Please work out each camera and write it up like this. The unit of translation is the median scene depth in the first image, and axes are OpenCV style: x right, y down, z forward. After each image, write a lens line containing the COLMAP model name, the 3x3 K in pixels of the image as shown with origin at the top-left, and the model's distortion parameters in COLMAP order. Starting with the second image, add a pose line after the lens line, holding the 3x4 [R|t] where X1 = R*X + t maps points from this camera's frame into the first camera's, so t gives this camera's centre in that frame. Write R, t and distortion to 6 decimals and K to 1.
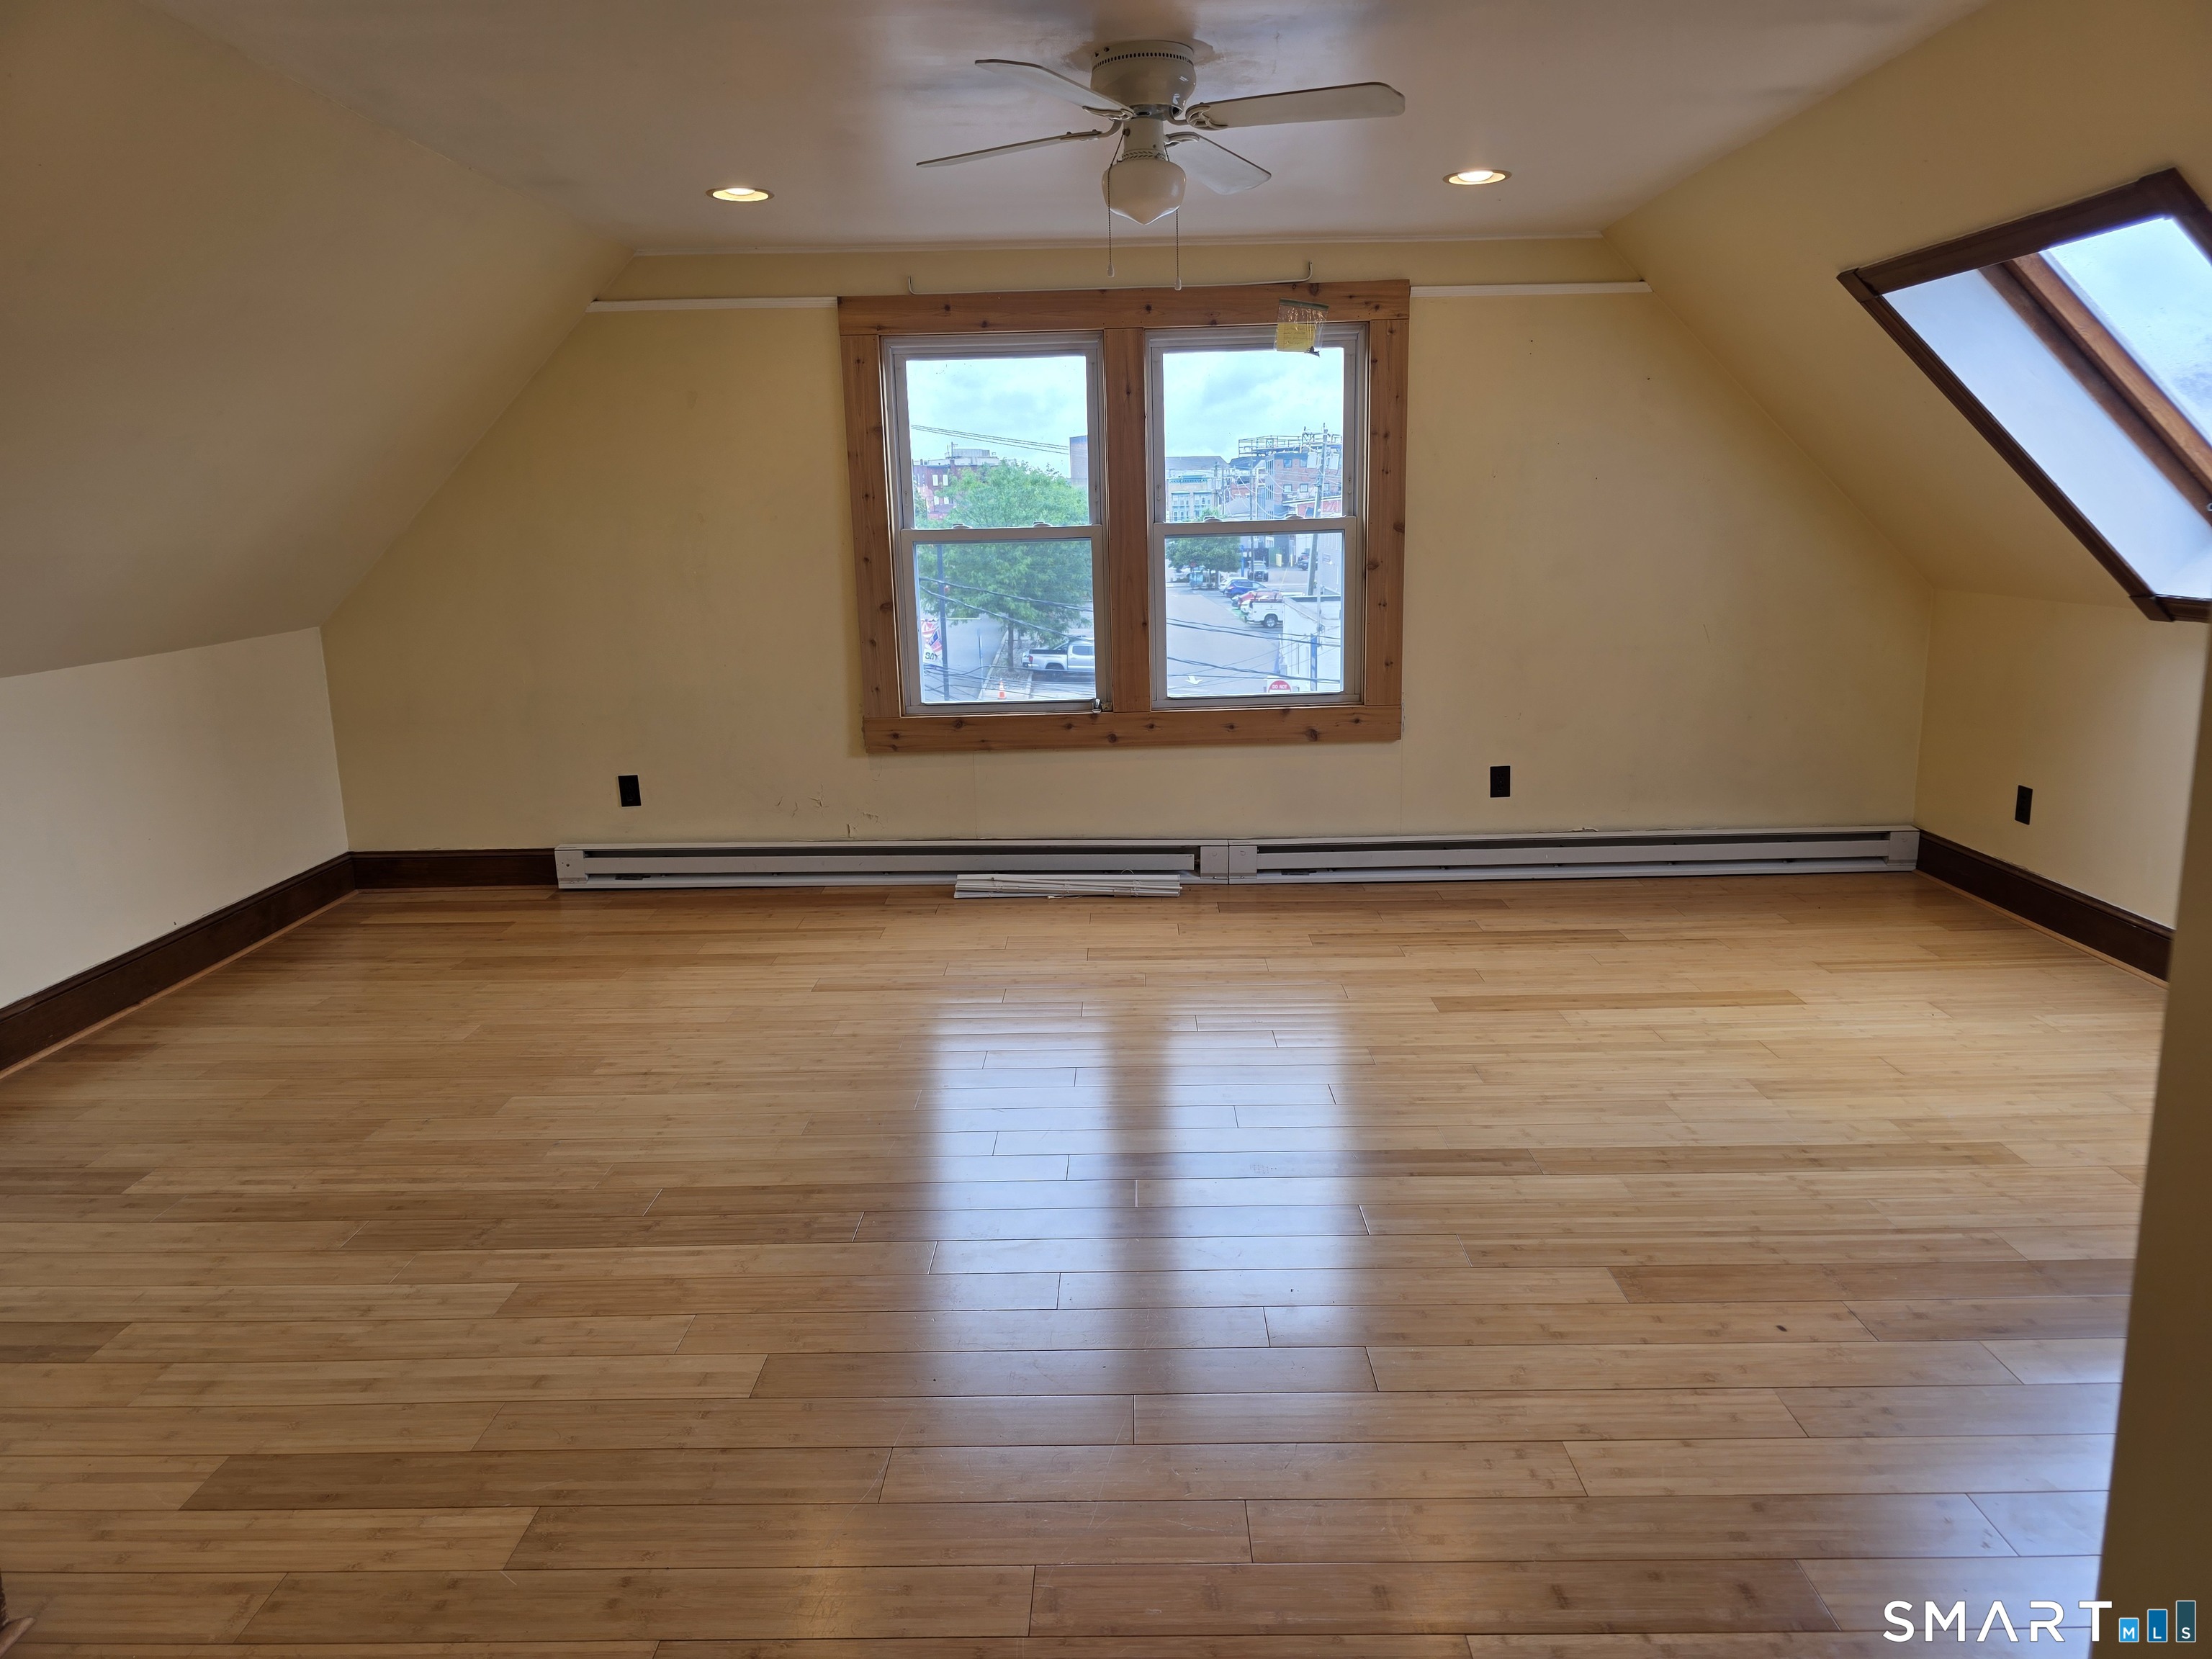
lens RADIAL K [[1501.8, 0, 1116.7], [0, 1501.8, 812.3], [0, 0, 1]] dist [0.065078, -0.065945]
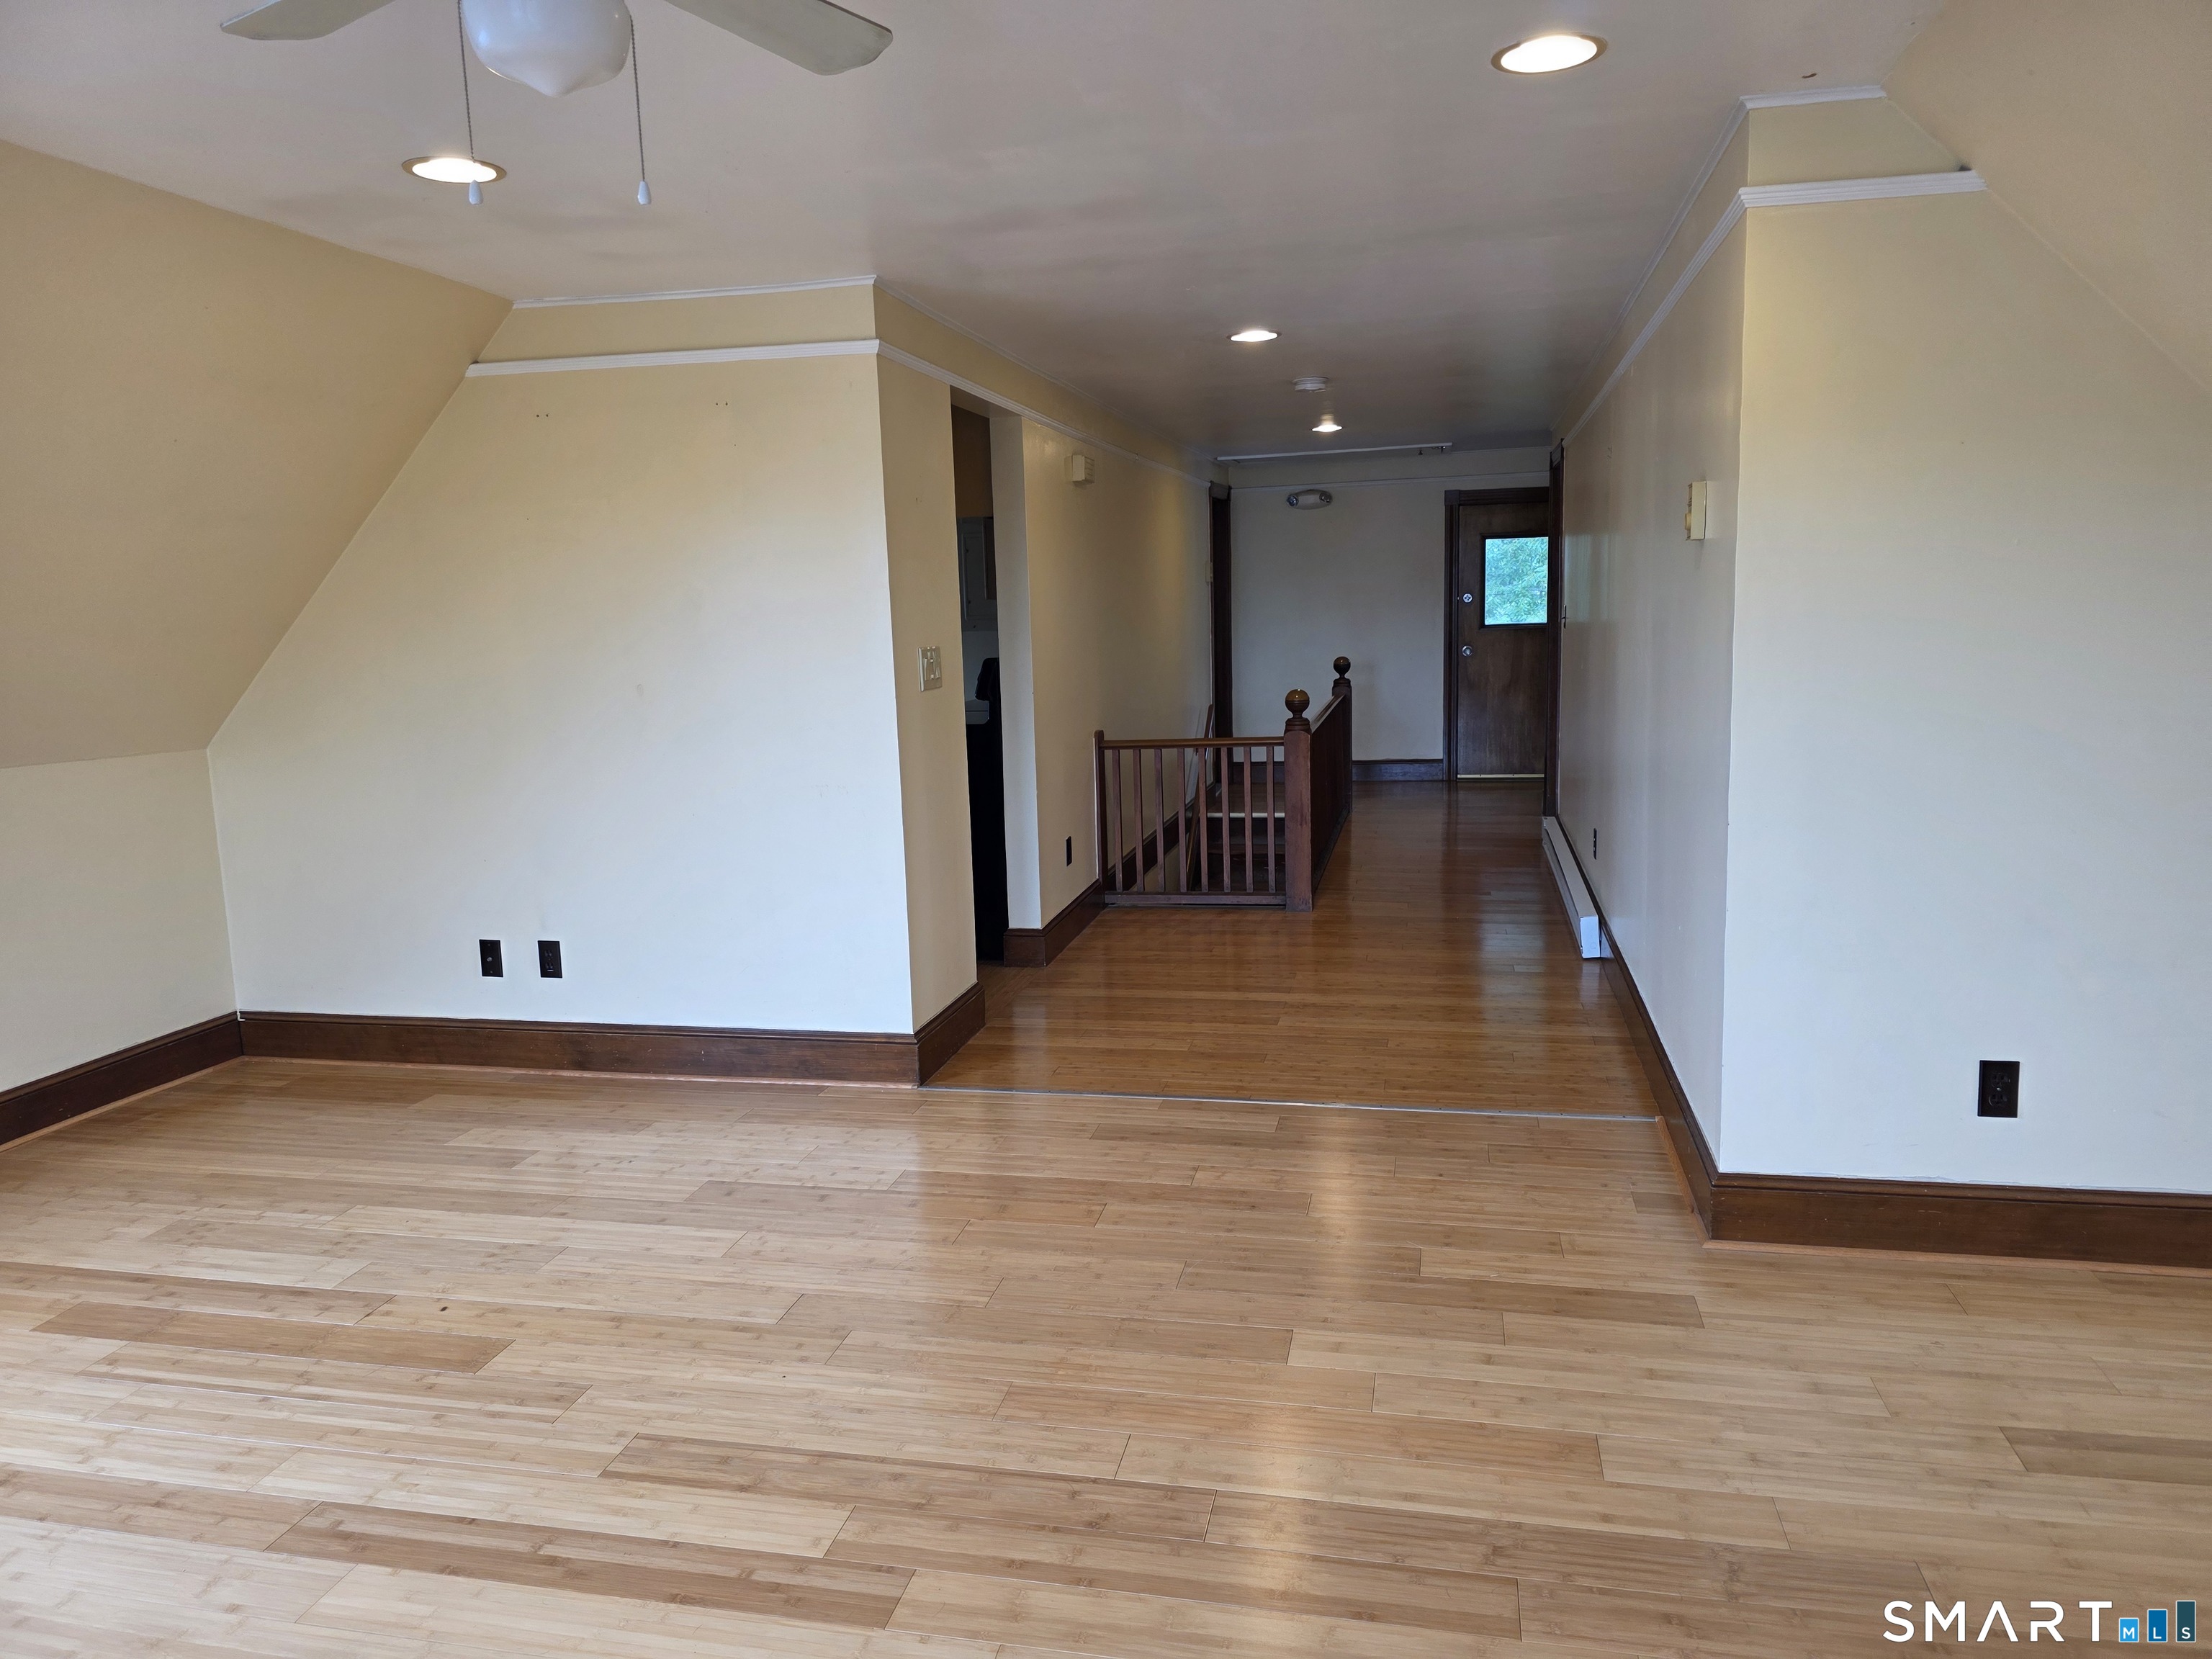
lens RADIAL K [[1501.8, 0, 1116.7], [0, 1501.8, 812.3], [0, 0, 1]] dist [0.065078, -0.065945]
pose [[-0.977830, 0.022800, 0.208156, -0.297604], [0.091277, 0.941055, 0.325705, -0.324316], [-0.188460, 0.337484, -0.922273, 1.626182]]
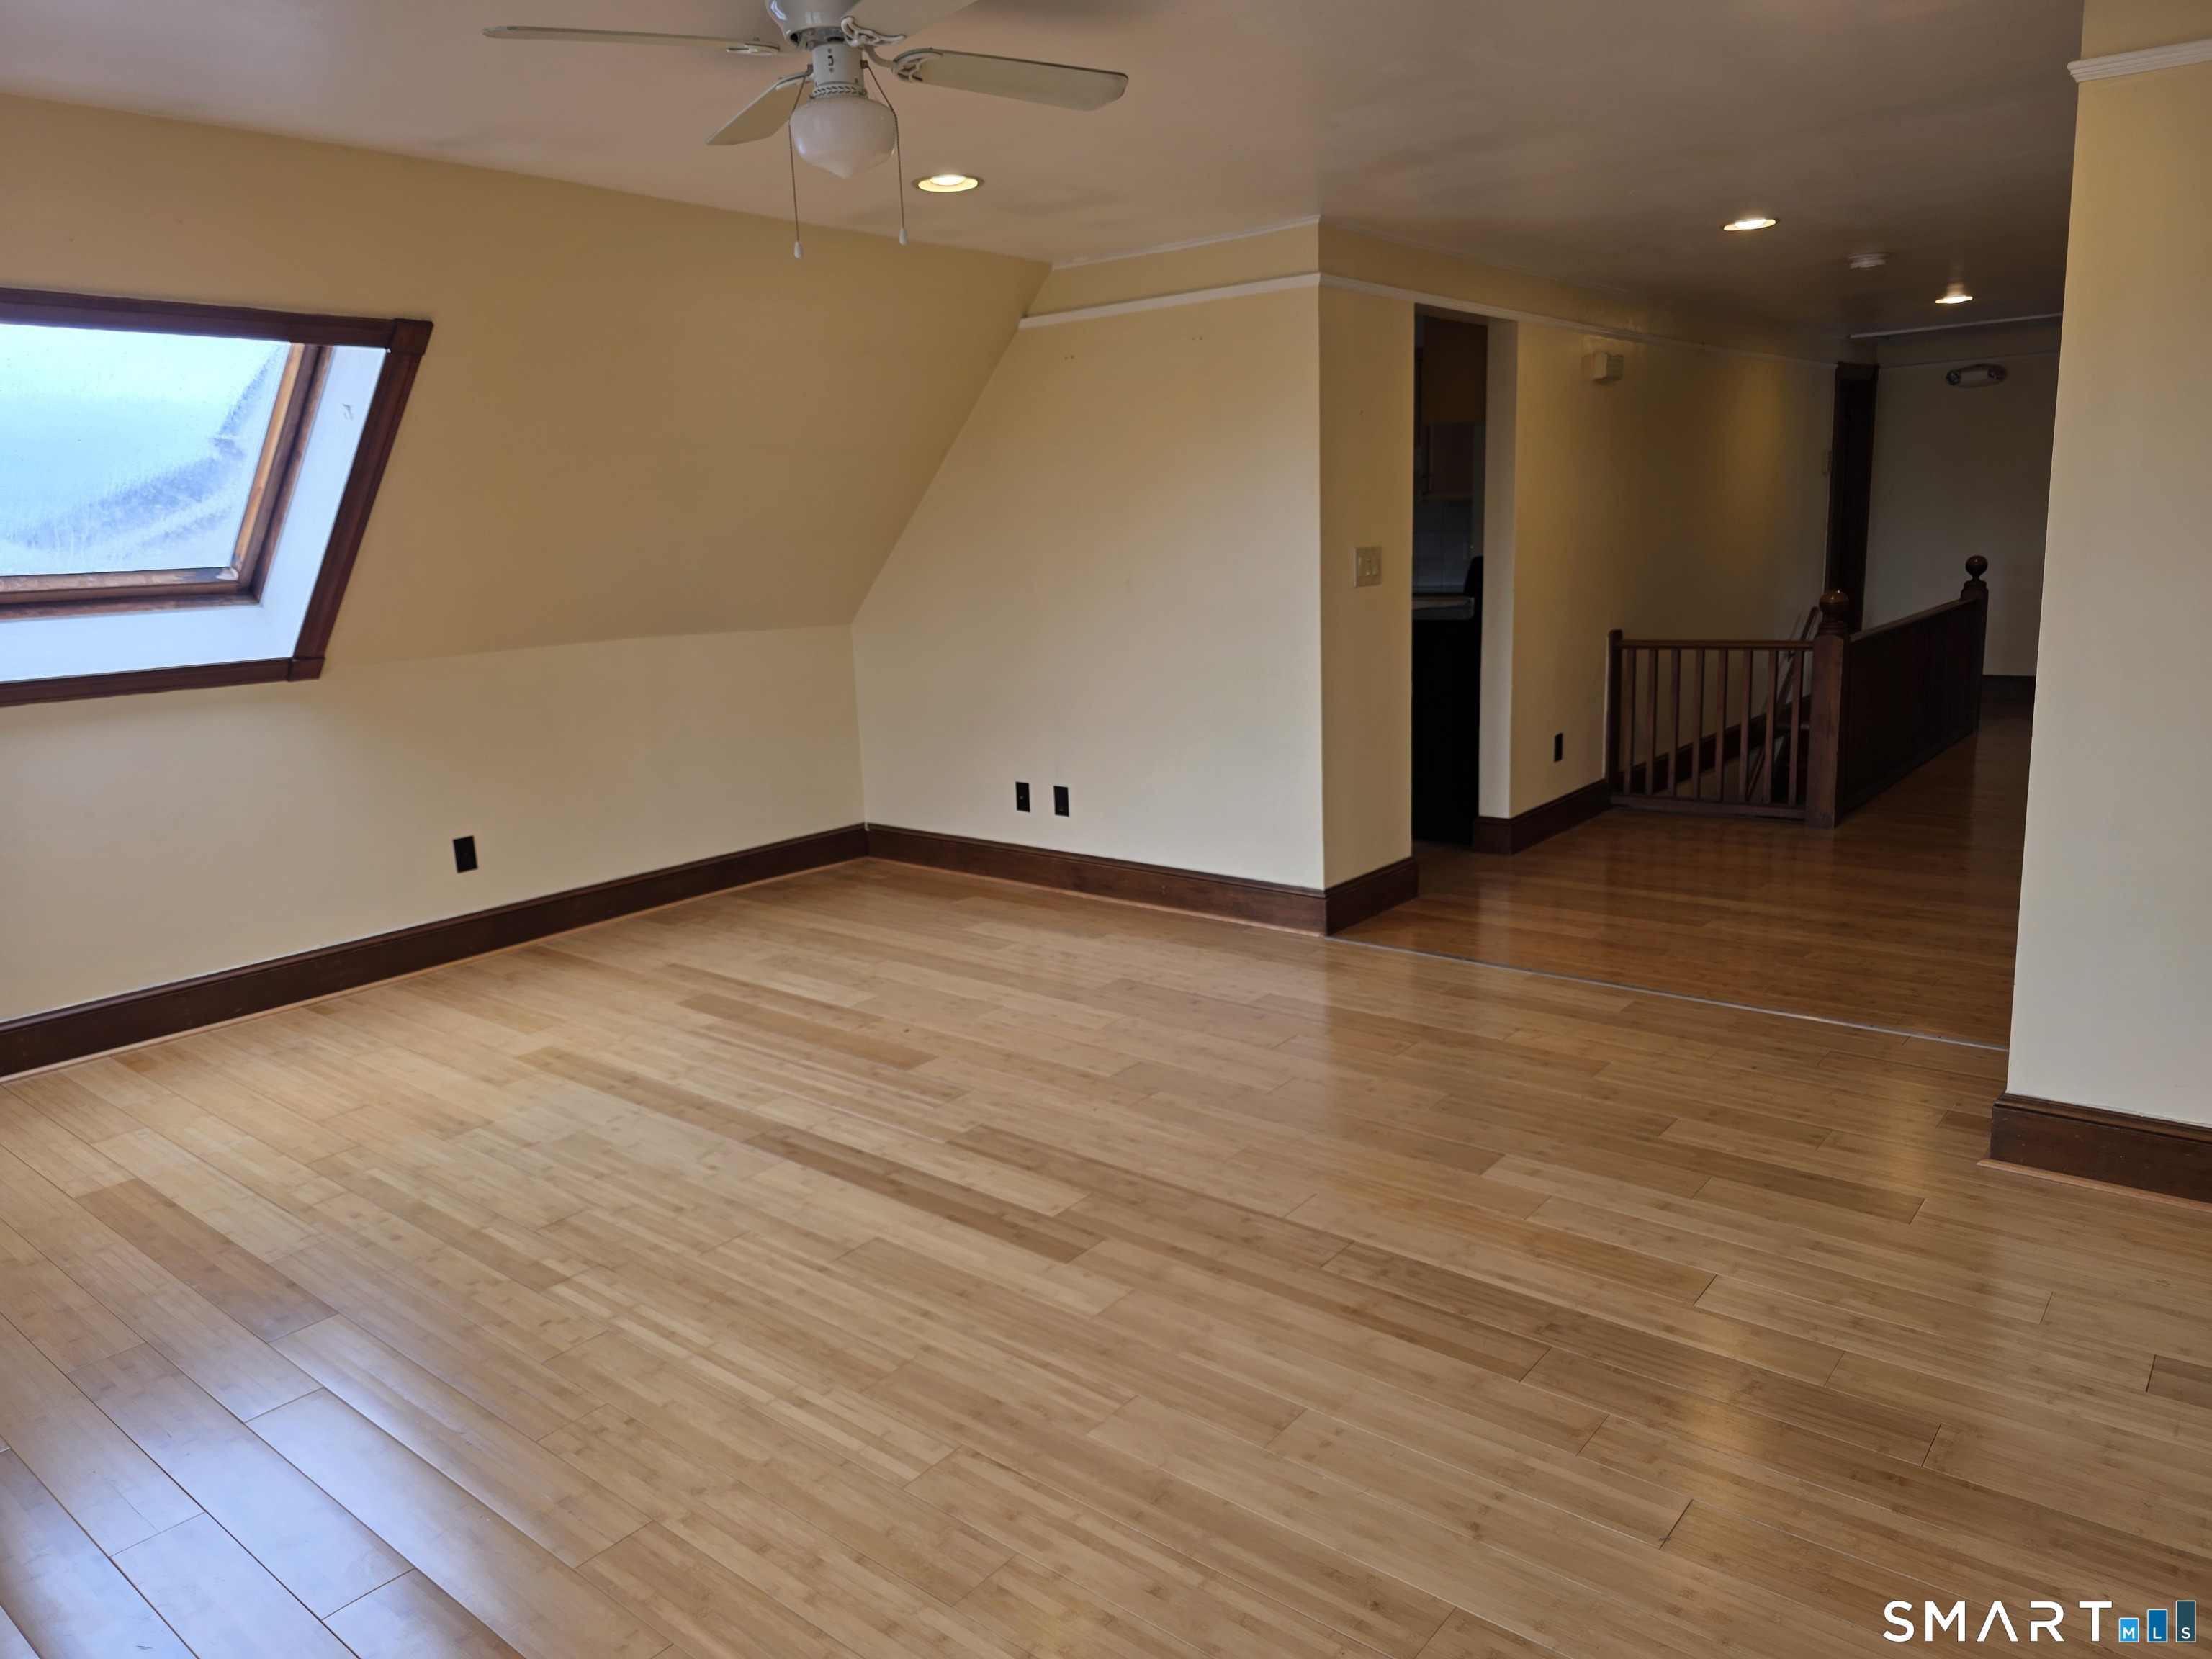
lens RADIAL K [[1506.0, 0, 1099.1], [0, 1506.0, 803.2], [0, 0, 1]] dist [0.076243, -0.072585]
pose [[-0.778002, -0.063618, 0.625032, -0.646058], [0.178783, 0.931310, 0.317330, -0.329542], [-0.602287, 0.358629, -0.713187, 1.700541]]
